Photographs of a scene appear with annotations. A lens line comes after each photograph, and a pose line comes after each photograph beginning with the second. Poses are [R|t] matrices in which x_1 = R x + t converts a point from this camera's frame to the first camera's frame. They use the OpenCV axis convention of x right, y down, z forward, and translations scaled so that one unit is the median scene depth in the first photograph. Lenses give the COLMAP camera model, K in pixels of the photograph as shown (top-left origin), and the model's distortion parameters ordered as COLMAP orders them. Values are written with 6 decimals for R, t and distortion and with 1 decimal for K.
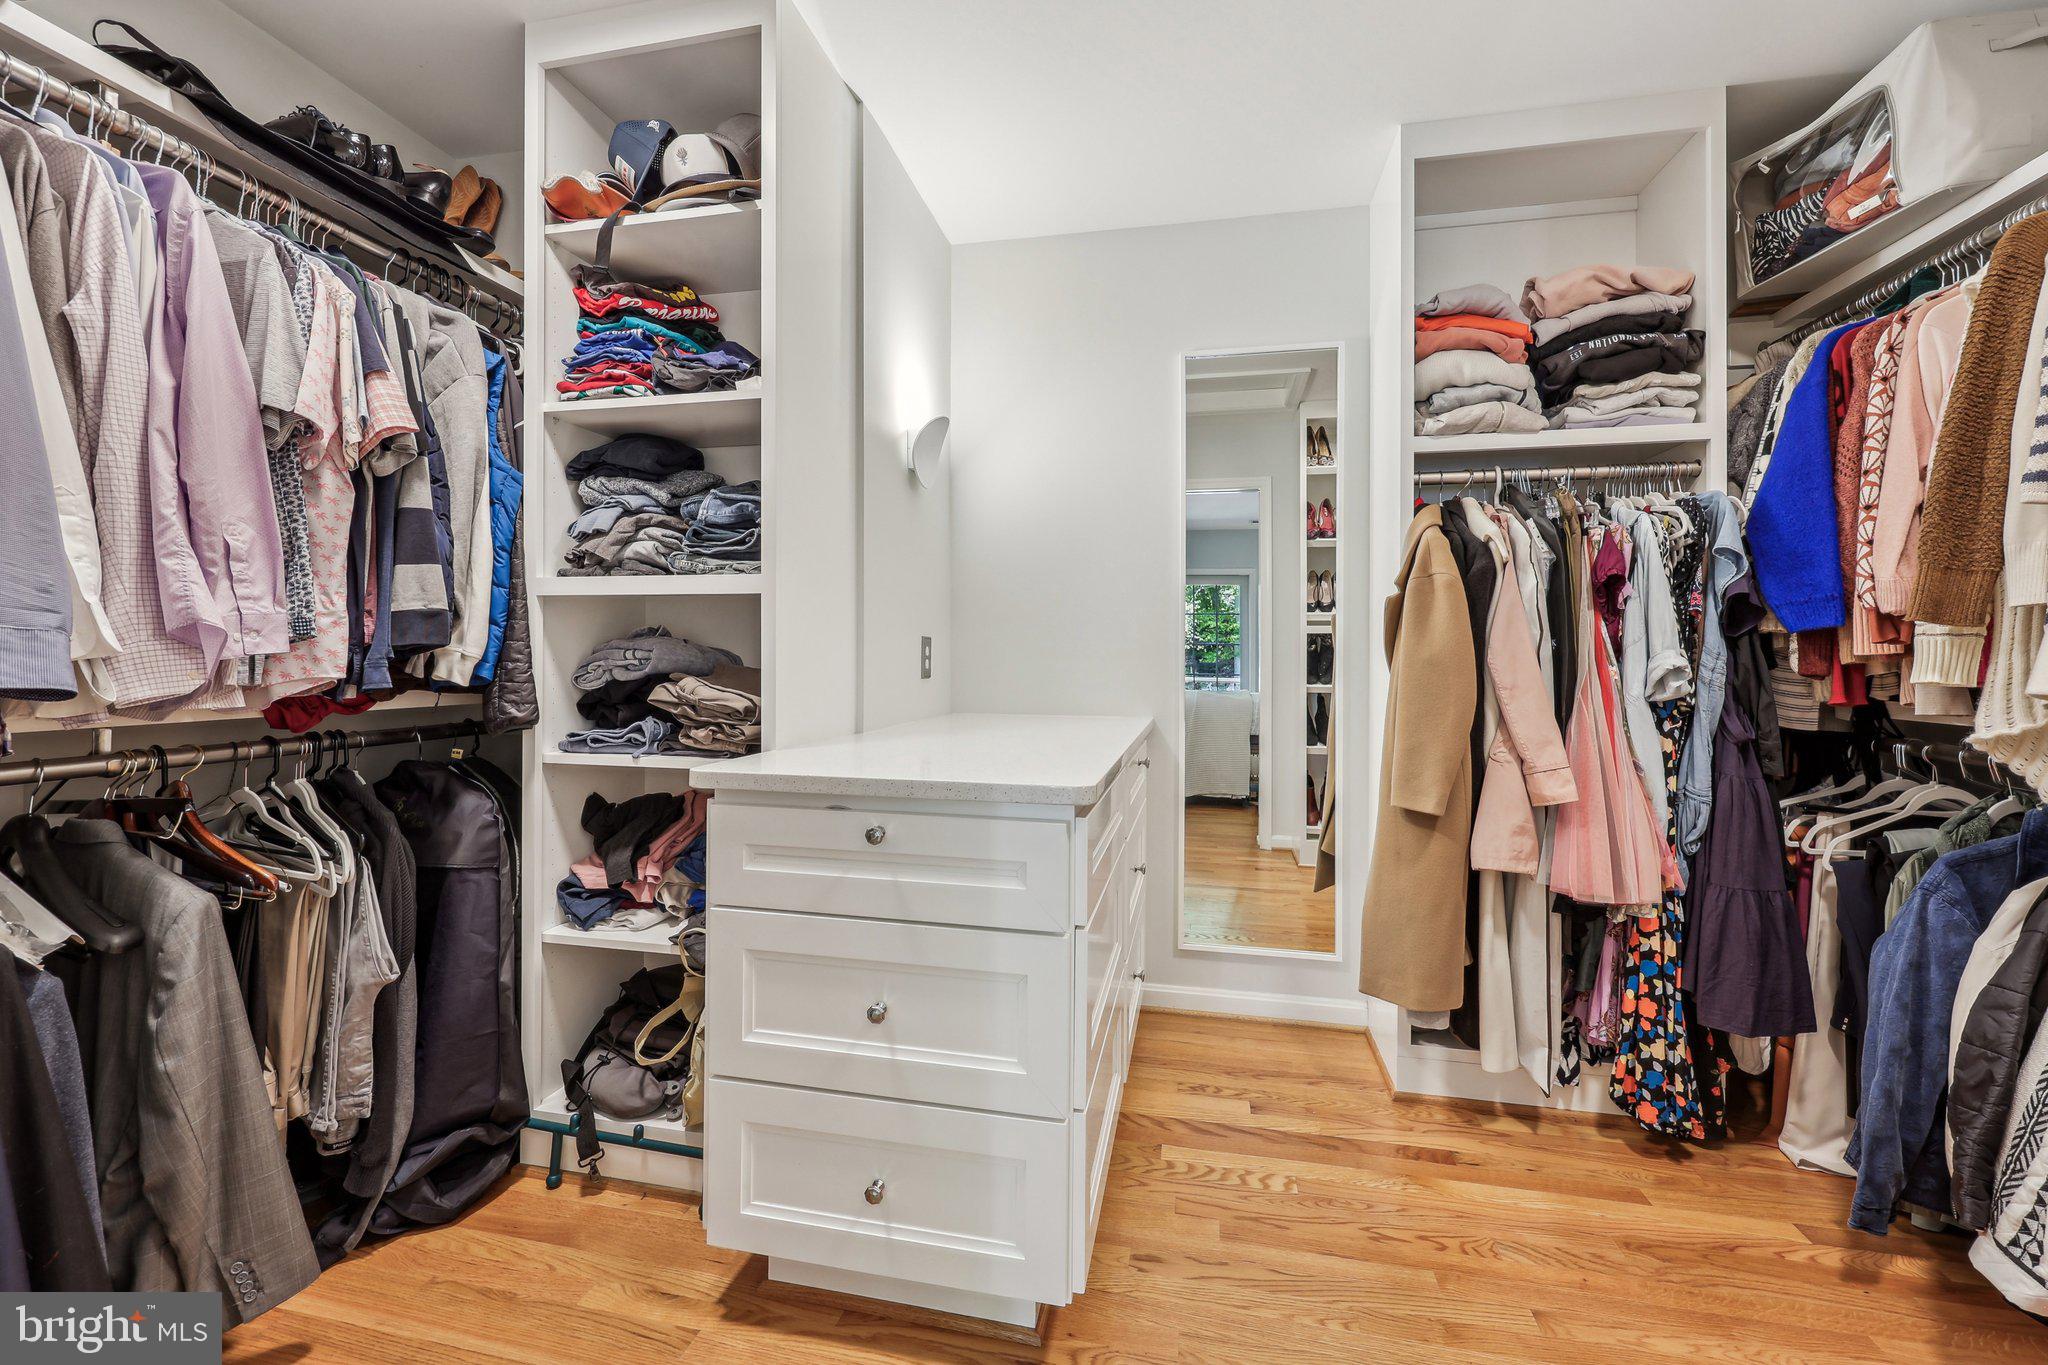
lens RADIAL K [[840.7, 0, 1030.5], [0, 840.7, 668.9], [0, 0, 1]] dist [0.001460, -0.000198]
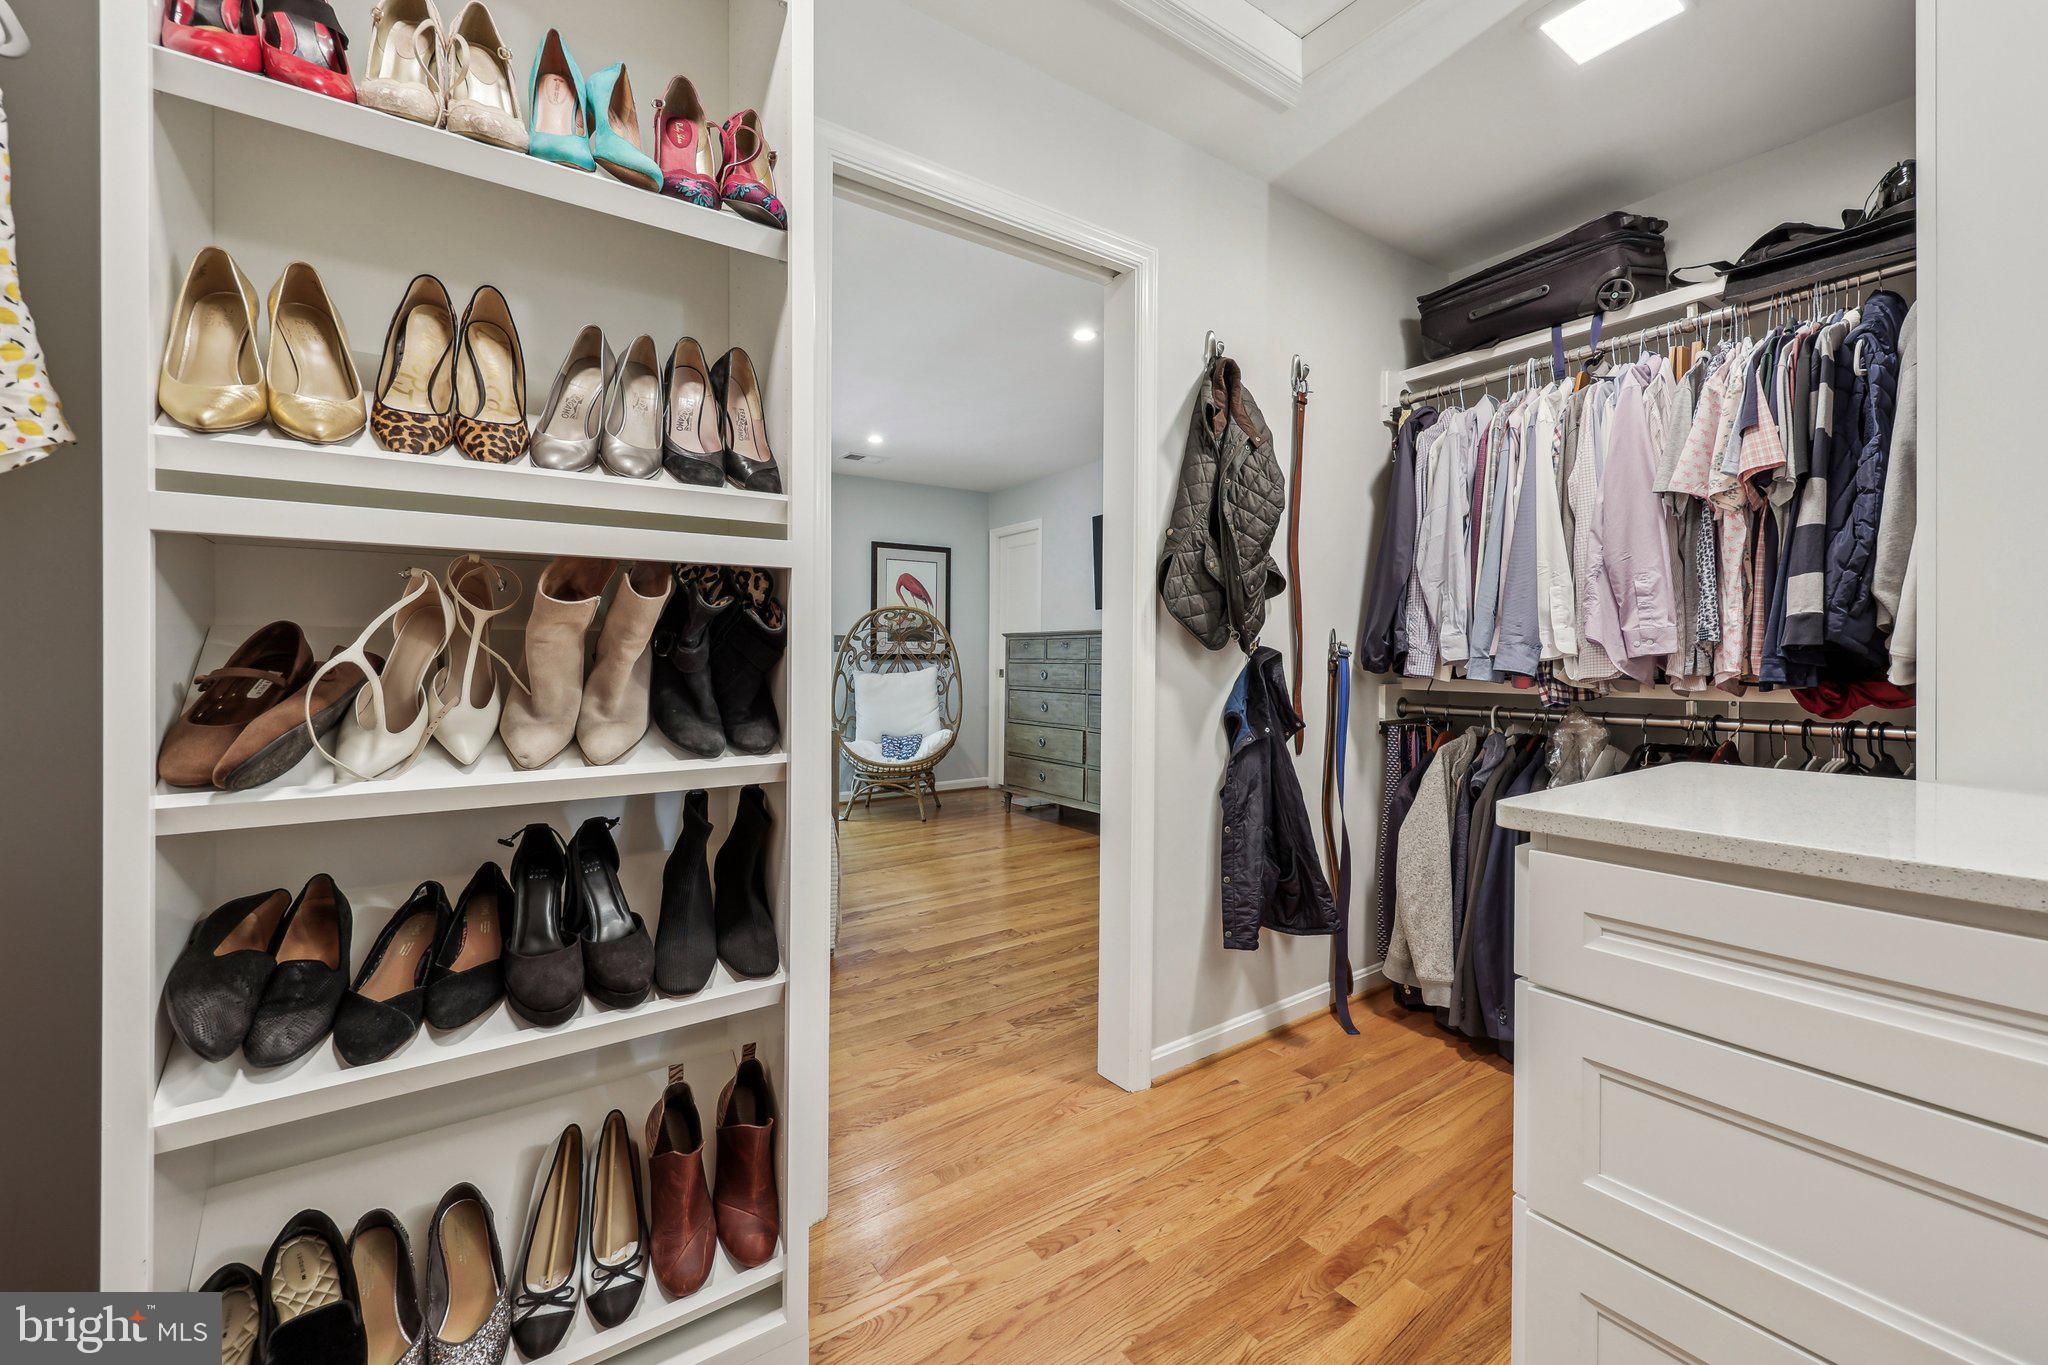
lens RADIAL K [[840.7, 0, 1030.5], [0, 840.7, 668.9], [0, 0, 1]] dist [0.001460, -0.000198]
pose [[-0.677405, 0.001414, -0.735609, 0.918373], [-0.009211, 0.999903, 0.010404, 0.003214], [0.735553, 0.013823, -0.677326, 1.109098]]
